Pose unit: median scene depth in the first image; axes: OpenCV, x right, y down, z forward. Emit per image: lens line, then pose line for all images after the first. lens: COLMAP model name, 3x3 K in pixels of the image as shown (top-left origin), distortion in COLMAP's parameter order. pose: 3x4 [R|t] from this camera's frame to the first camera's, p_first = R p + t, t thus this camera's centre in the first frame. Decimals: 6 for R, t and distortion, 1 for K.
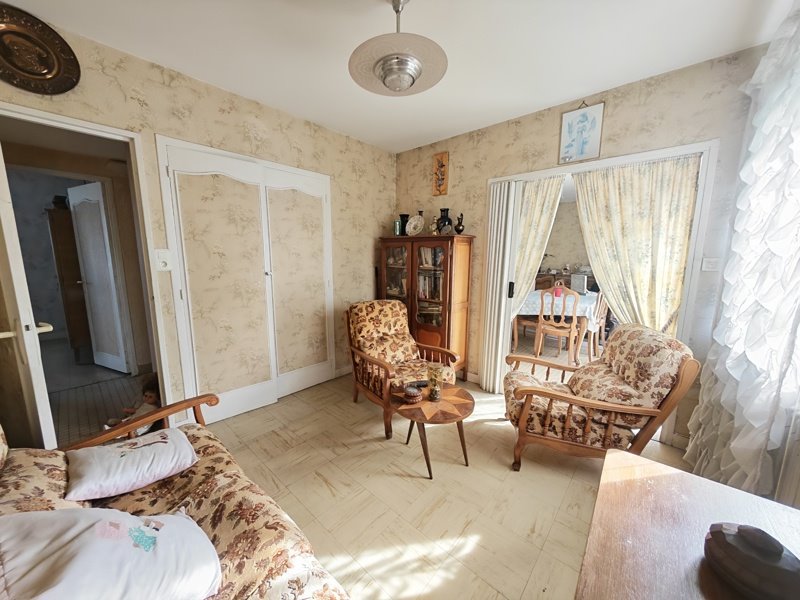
lens RADIAL K [[292.4, 0, 400.0], [0, 292.4, 300.0], [0, 0, 1]] dist [-0.002068, -0.000016]
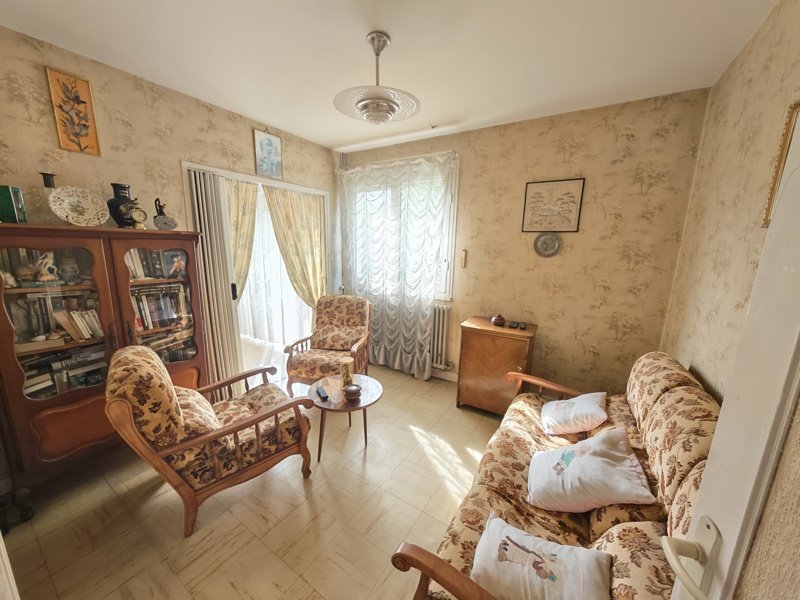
lens RADIAL K [[292.4, 0, 400.0], [0, 292.4, 300.0], [0, 0, 1]] dist [-0.002068, -0.000016]
pose [[-0.145910, -0.197096, 0.969466, -0.746639], [0.125786, 0.968304, 0.215791, -0.173945], [-0.981269, 0.153431, -0.116494, 0.685257]]
